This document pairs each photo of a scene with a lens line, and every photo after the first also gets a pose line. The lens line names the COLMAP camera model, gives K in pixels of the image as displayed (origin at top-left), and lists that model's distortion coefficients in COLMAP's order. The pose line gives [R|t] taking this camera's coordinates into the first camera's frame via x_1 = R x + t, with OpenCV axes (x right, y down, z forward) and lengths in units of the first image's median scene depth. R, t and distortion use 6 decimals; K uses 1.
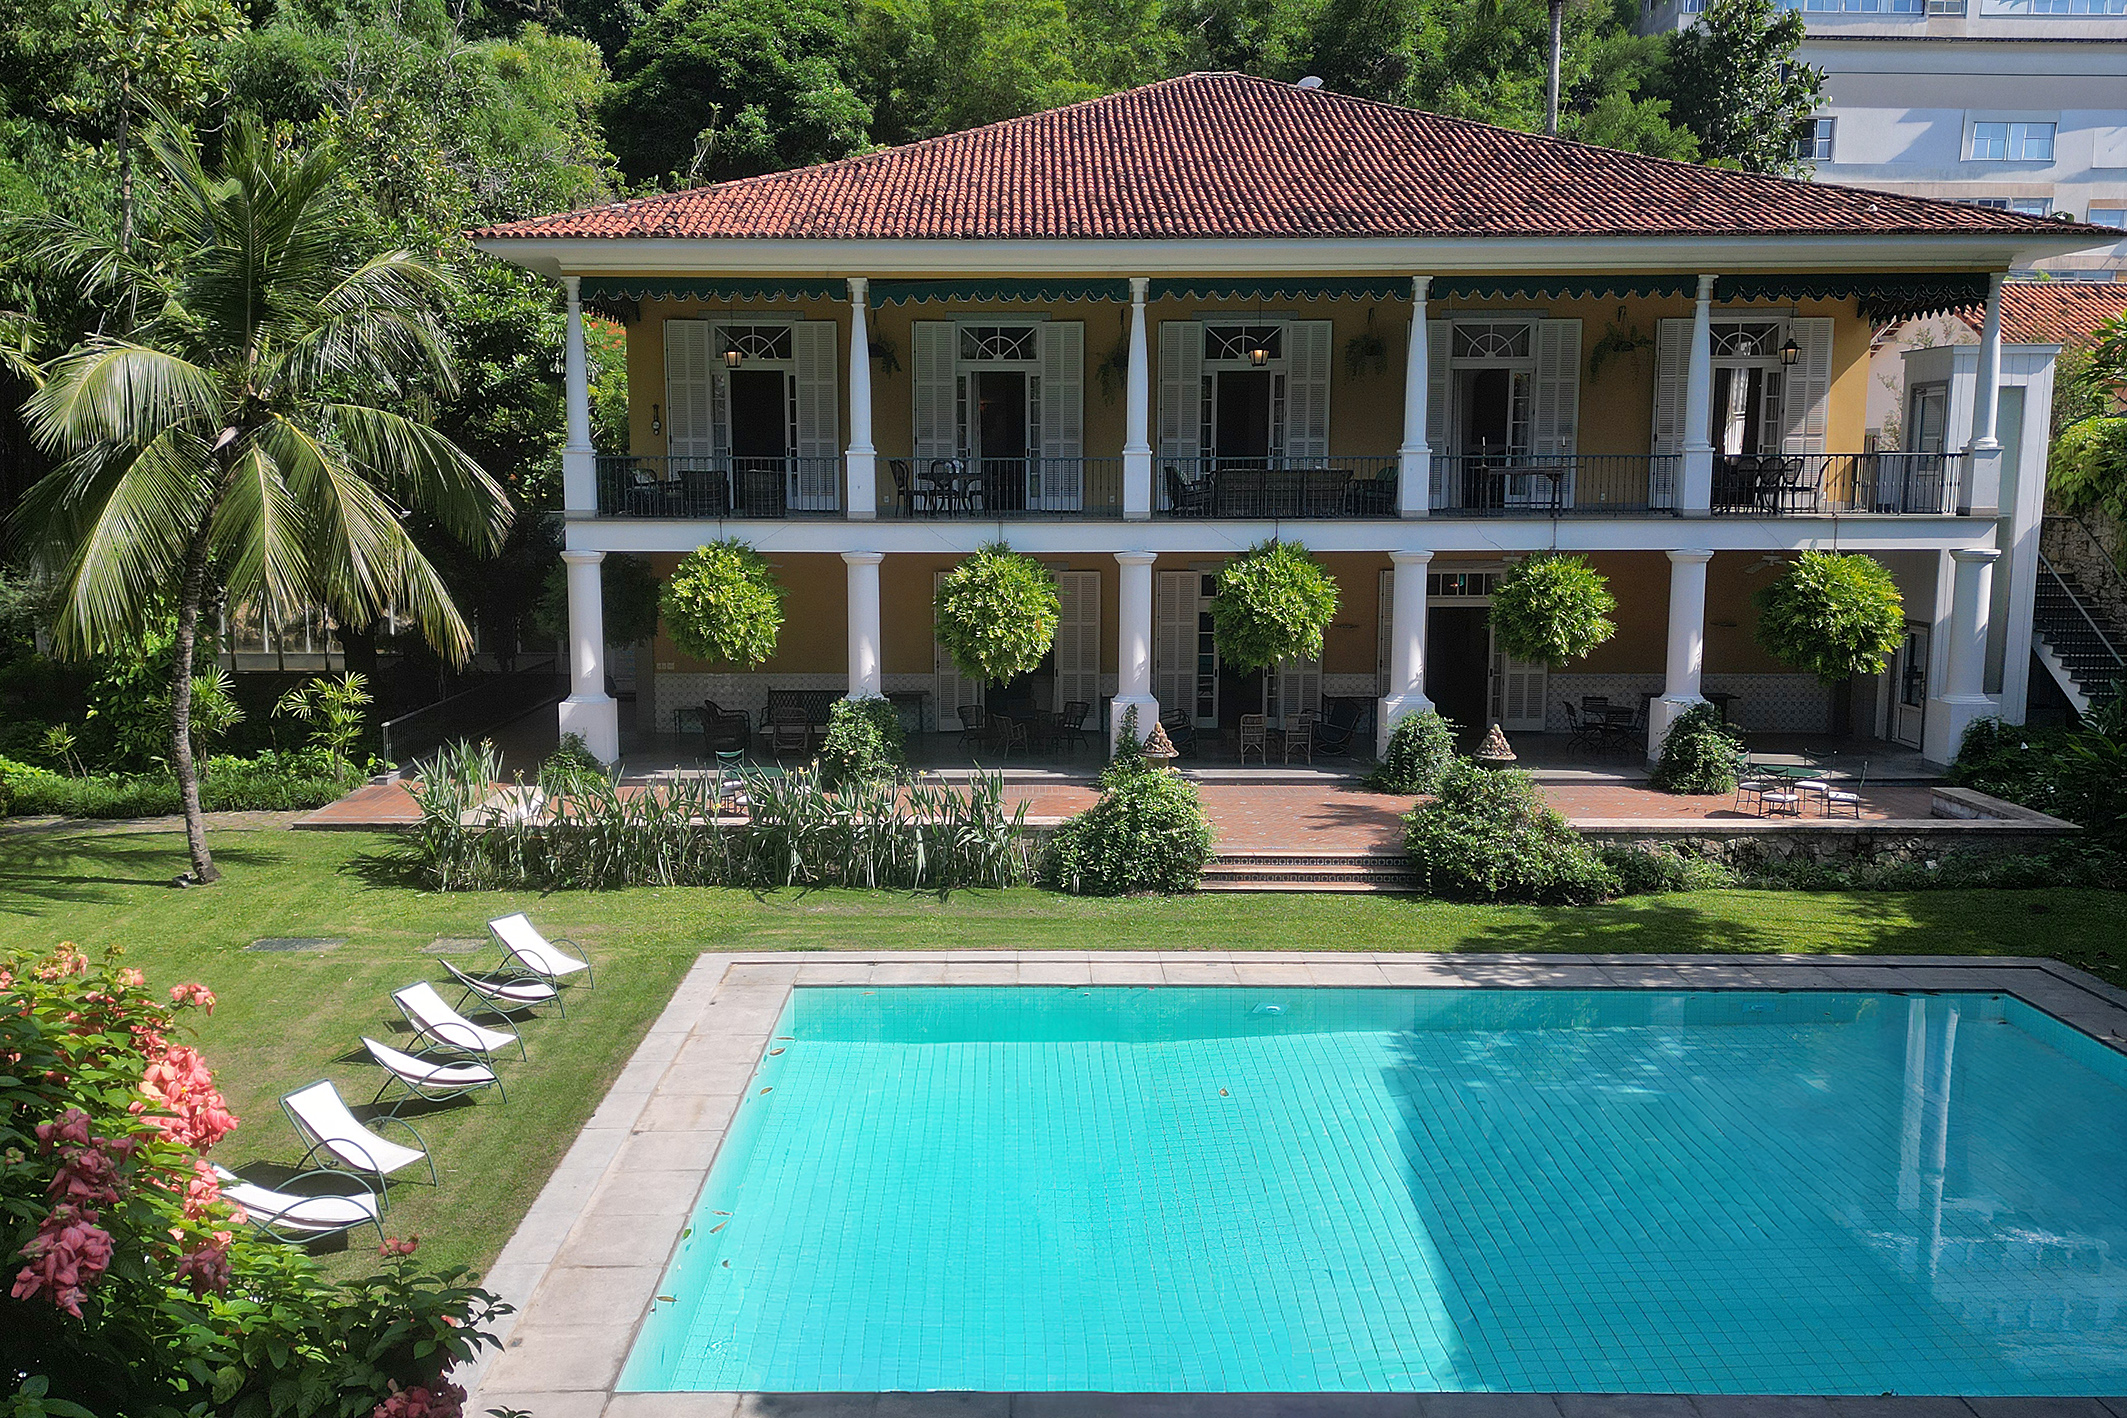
lens RADIAL K [[1678.9, 0, 1072.9], [0, 1678.9, 714.4], [0, 0, 1]] dist [0.050150, 0.007751]
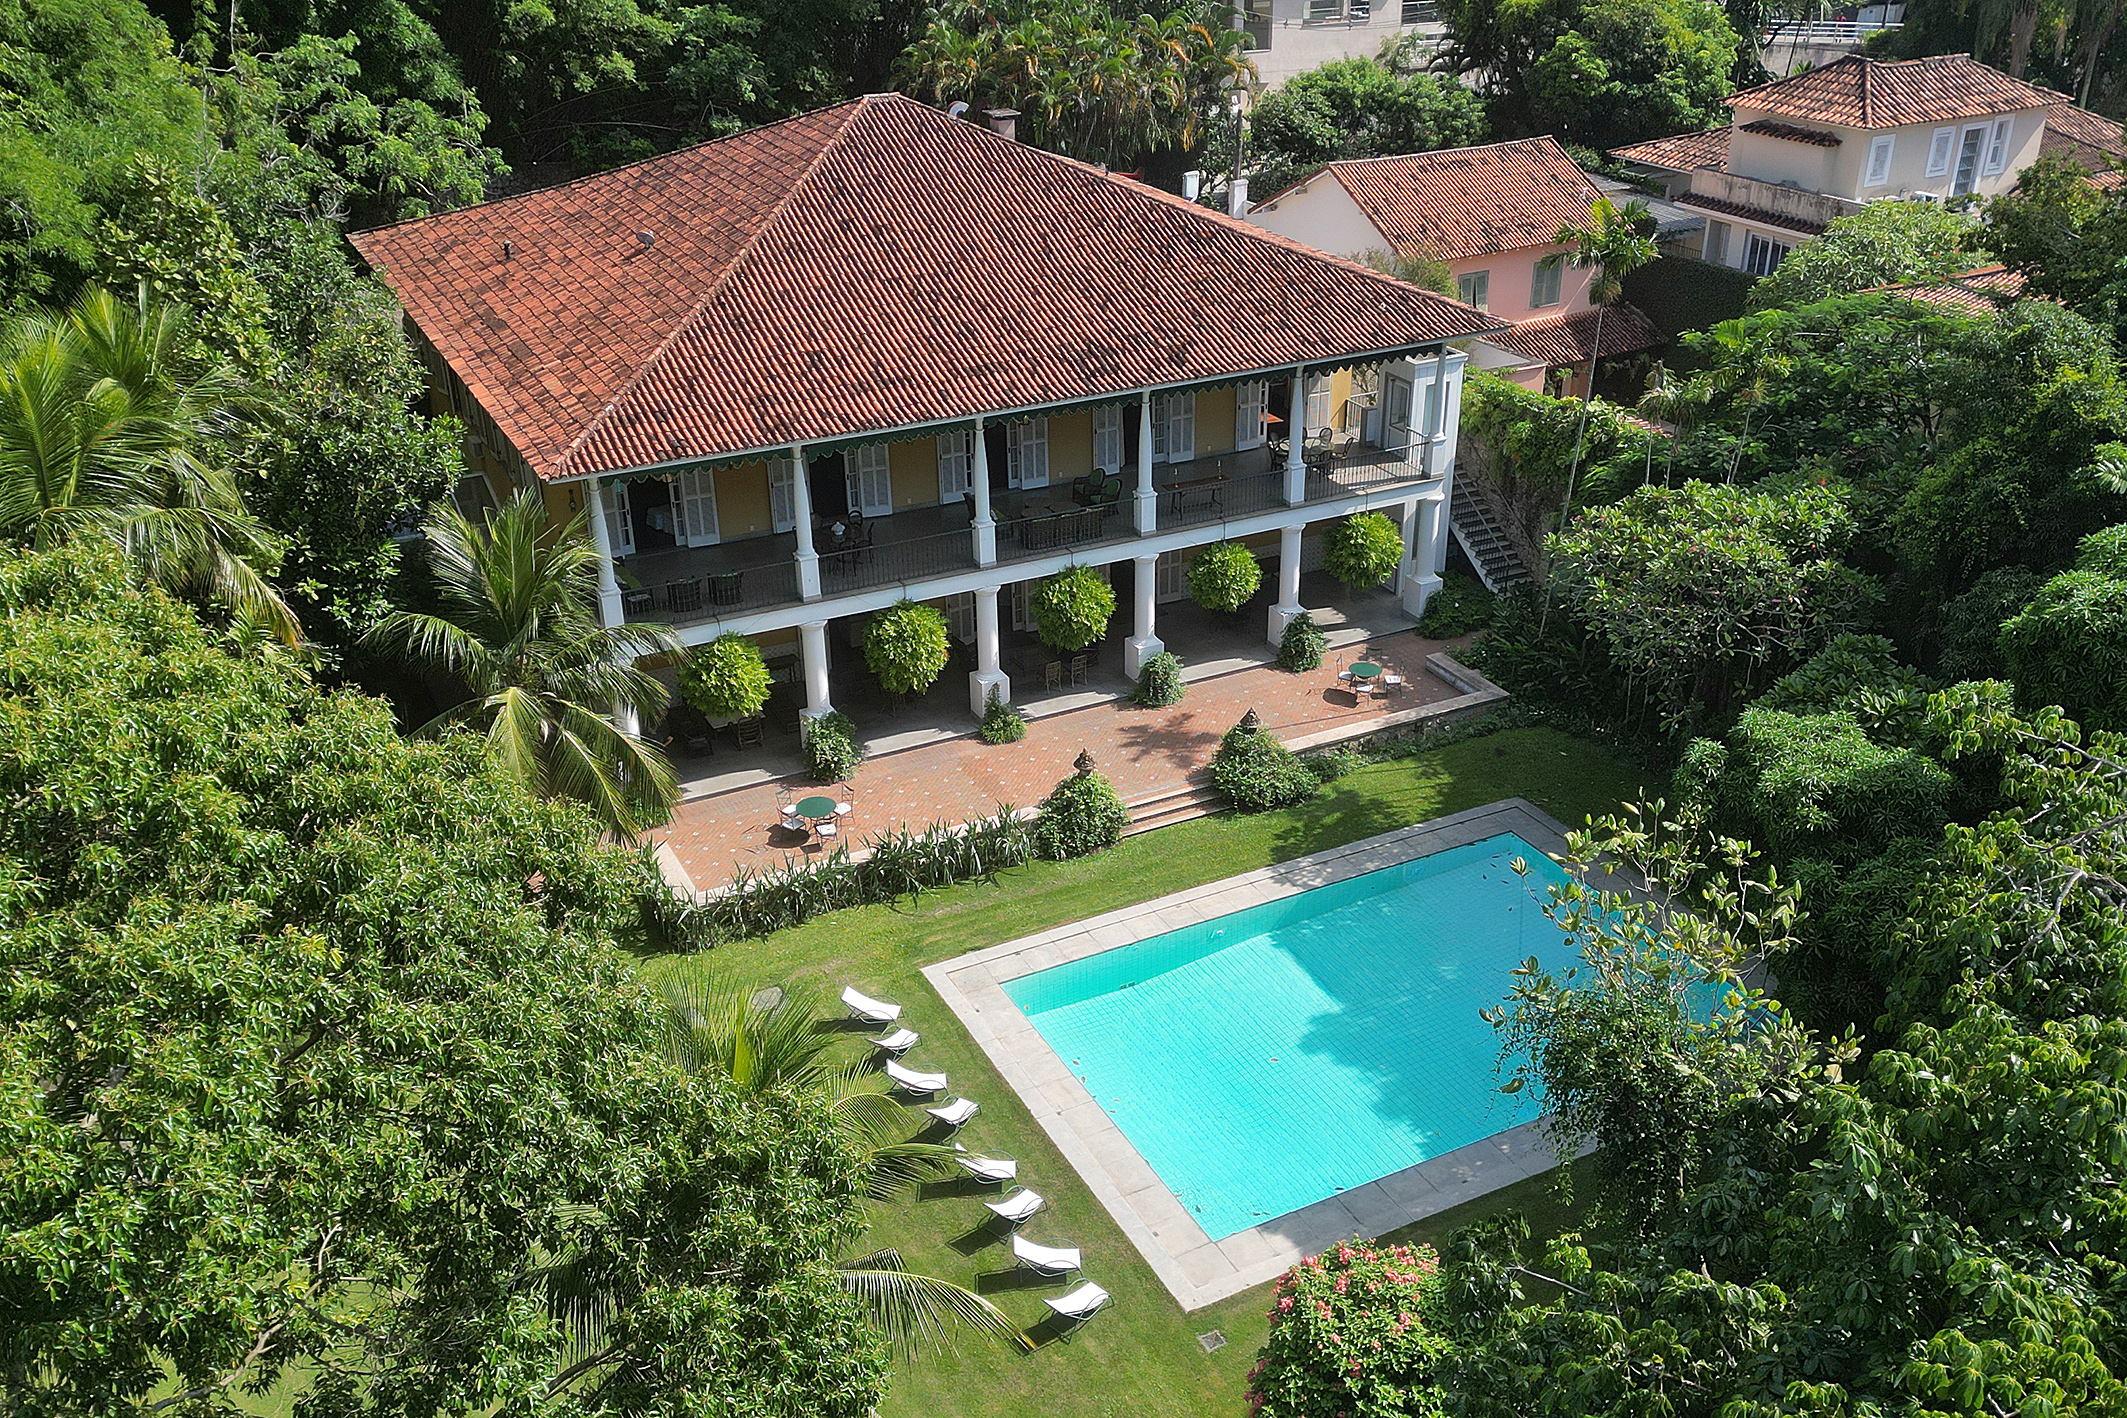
lens RADIAL K [[1646.3, 0, 1113.4], [0, 1646.3, 754.5], [0, 0, 1]] dist [0.061613, -0.004148]
pose [[0.894064, -0.215255, 0.392829, -0.490964], [0.064203, 0.929495, 0.363203, -0.501439], [-0.443314, -0.299506, 0.844849, -0.364825]]
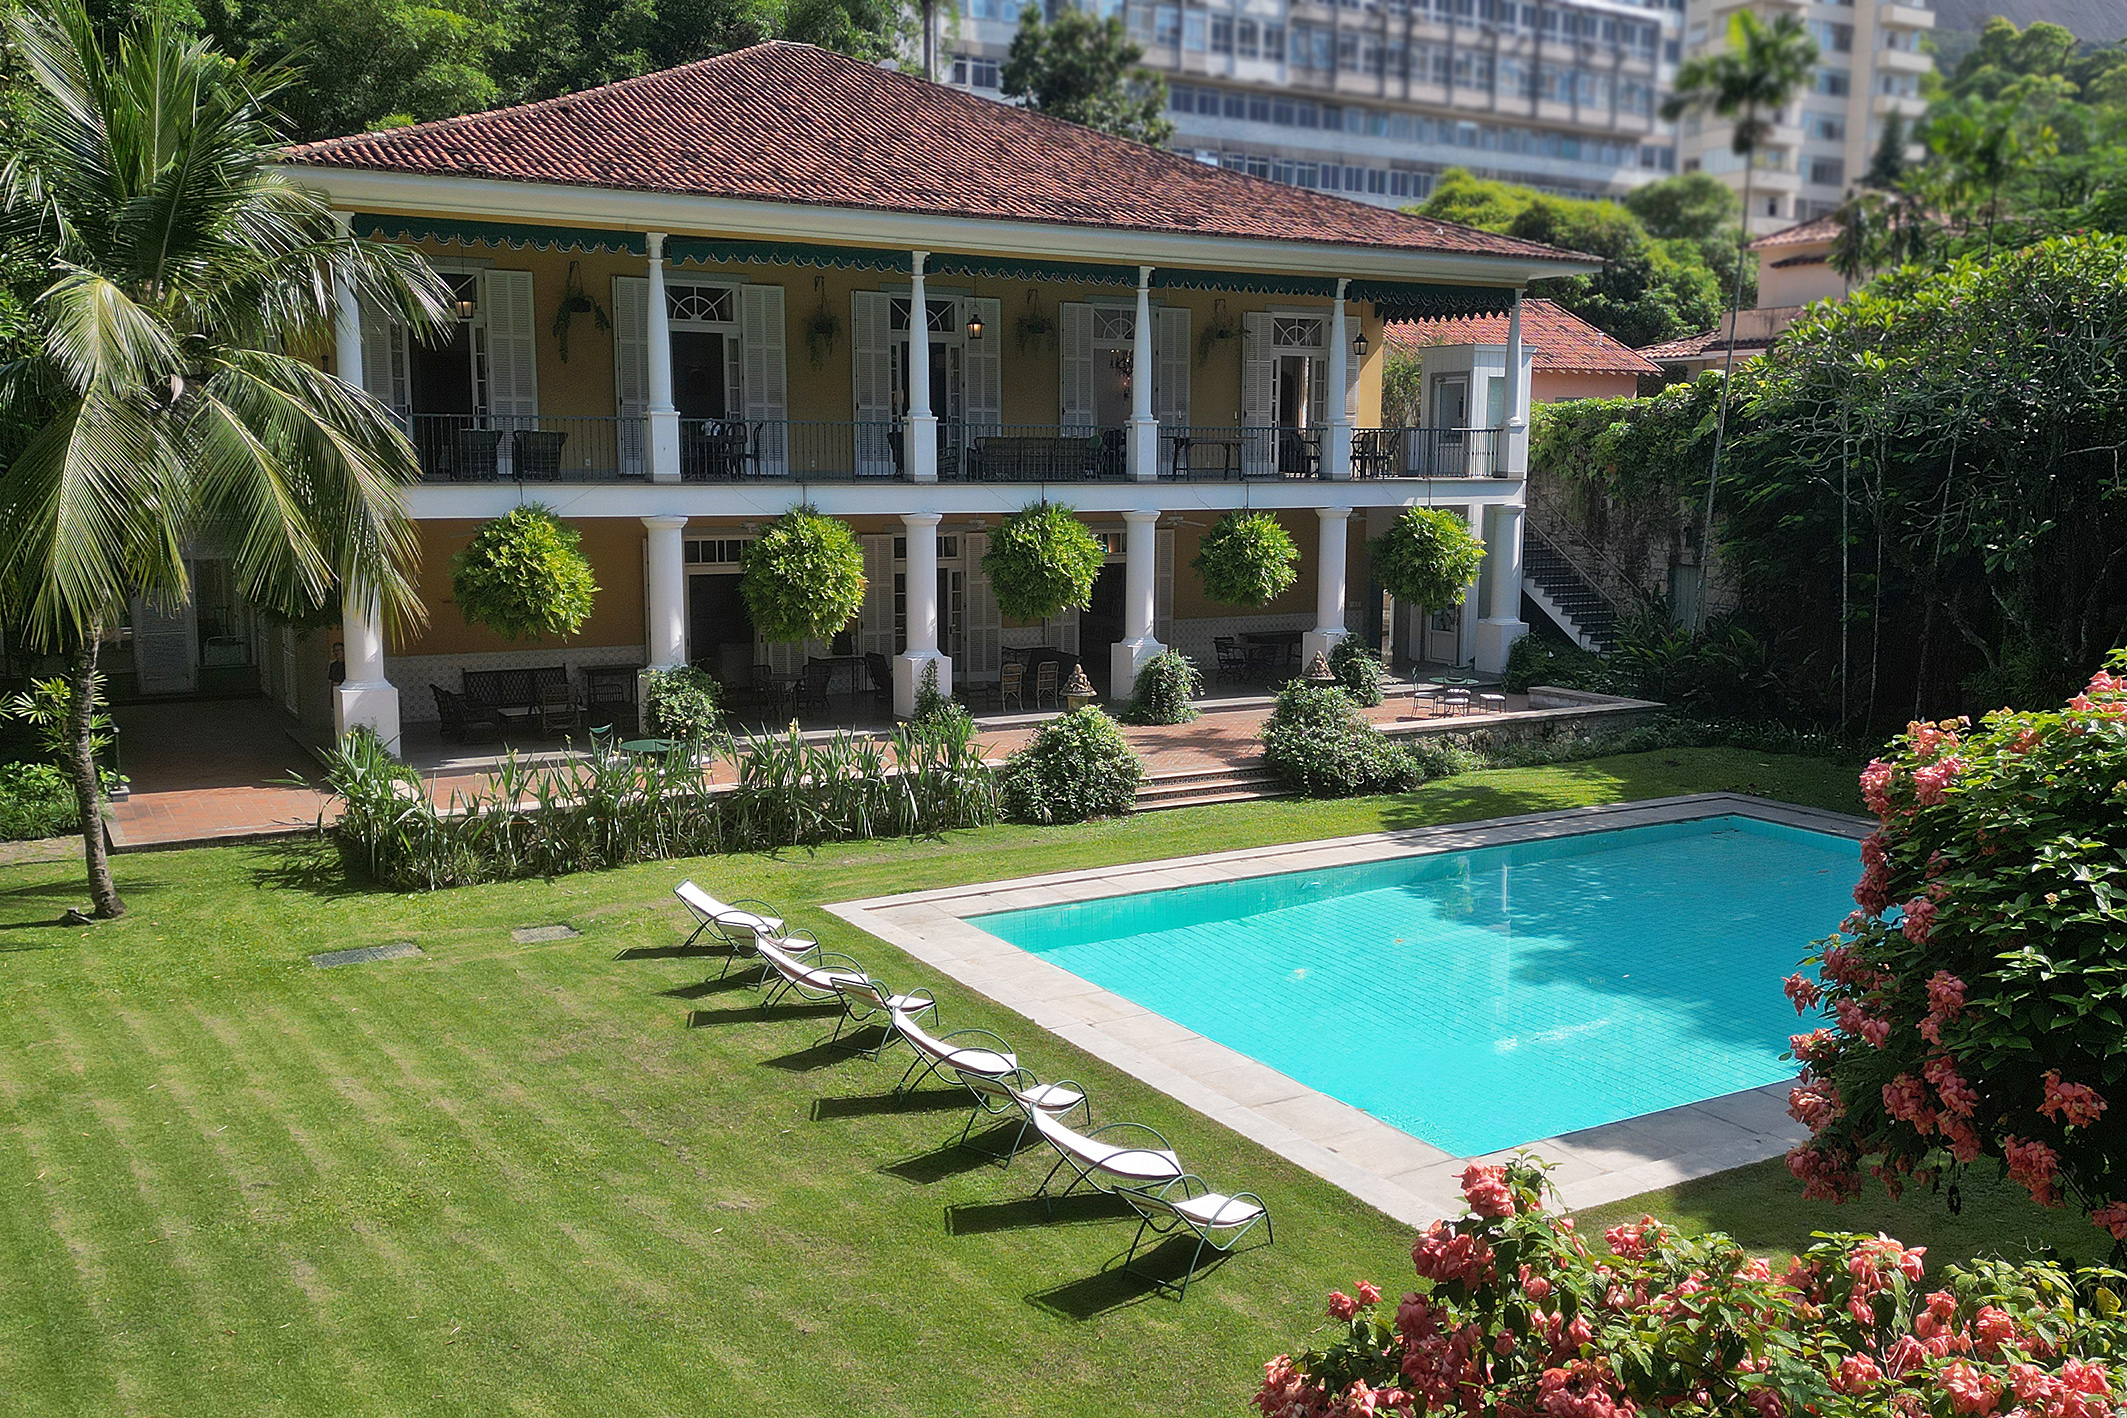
lens RADIAL K [[1724.5, 0, 1071.3], [0, 1724.5, 744.9], [0, 0, 1]] dist [0.094832, 0.000191]
pose [[0.874230, -0.077029, 0.479363, -0.424730], [0.061325, 0.996946, 0.048358, 0.001182], [-0.481624, -0.012879, 0.876283, -0.001503]]
